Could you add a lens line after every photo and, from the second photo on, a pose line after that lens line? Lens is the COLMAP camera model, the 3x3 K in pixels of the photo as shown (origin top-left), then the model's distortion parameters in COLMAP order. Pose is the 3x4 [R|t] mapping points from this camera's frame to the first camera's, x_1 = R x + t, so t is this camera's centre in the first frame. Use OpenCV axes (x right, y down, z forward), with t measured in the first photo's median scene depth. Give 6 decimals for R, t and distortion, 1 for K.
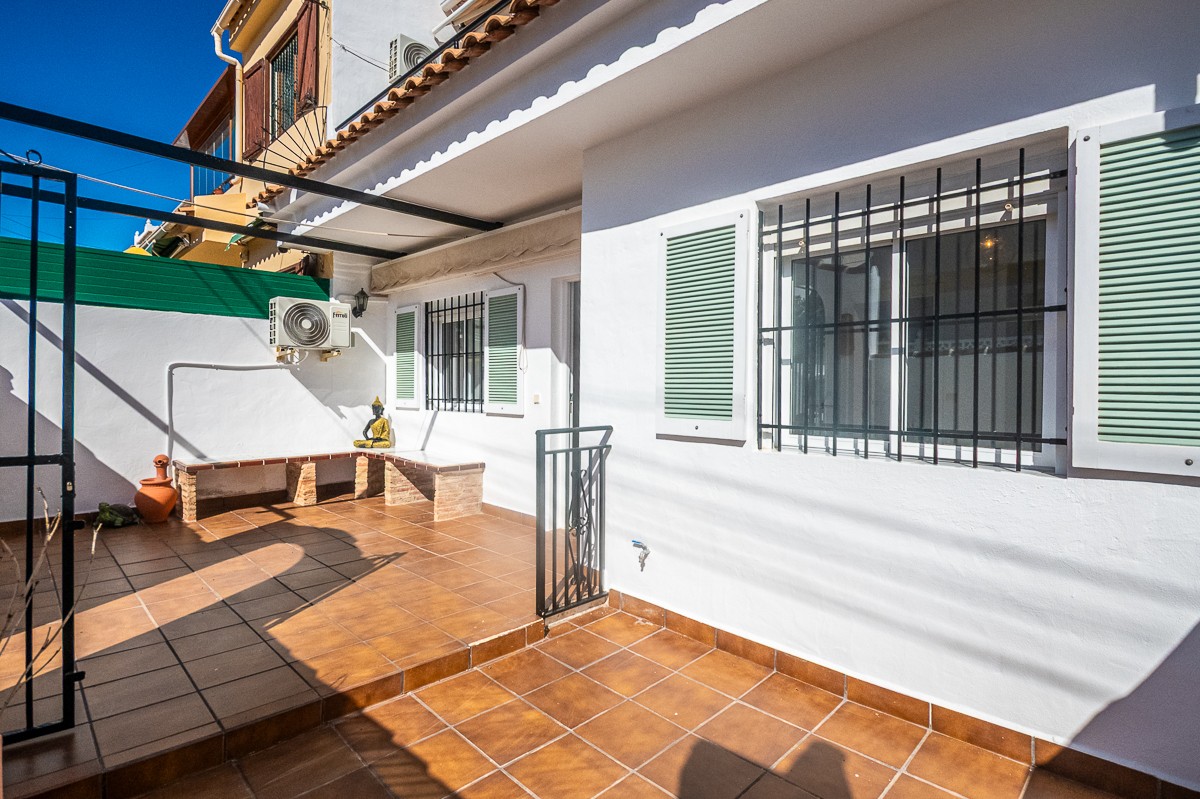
lens RADIAL K [[596.6, 0, 600.0], [0, 596.6, 399.5], [0, 0, 1]] dist [-0.000714, -0.000012]
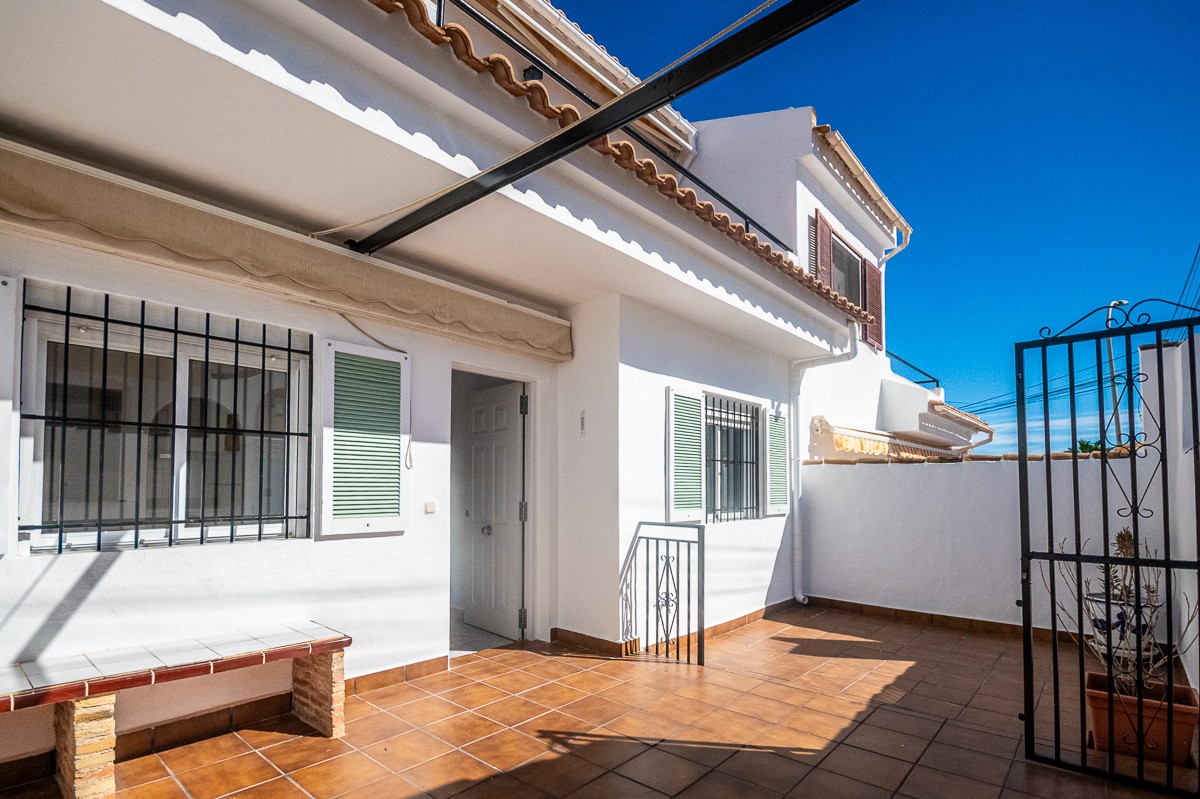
lens RADIAL K [[563.5, 0, 600.1], [0, 563.5, 476.5], [0, 0, 1]] dist [-0.000813, 0.000004]
pose [[-0.045800, -0.007661, 0.998921, -0.833921], [0.001889, 0.999968, 0.007756, -0.045261], [-0.998949, 0.002243, -0.045784, 0.793757]]
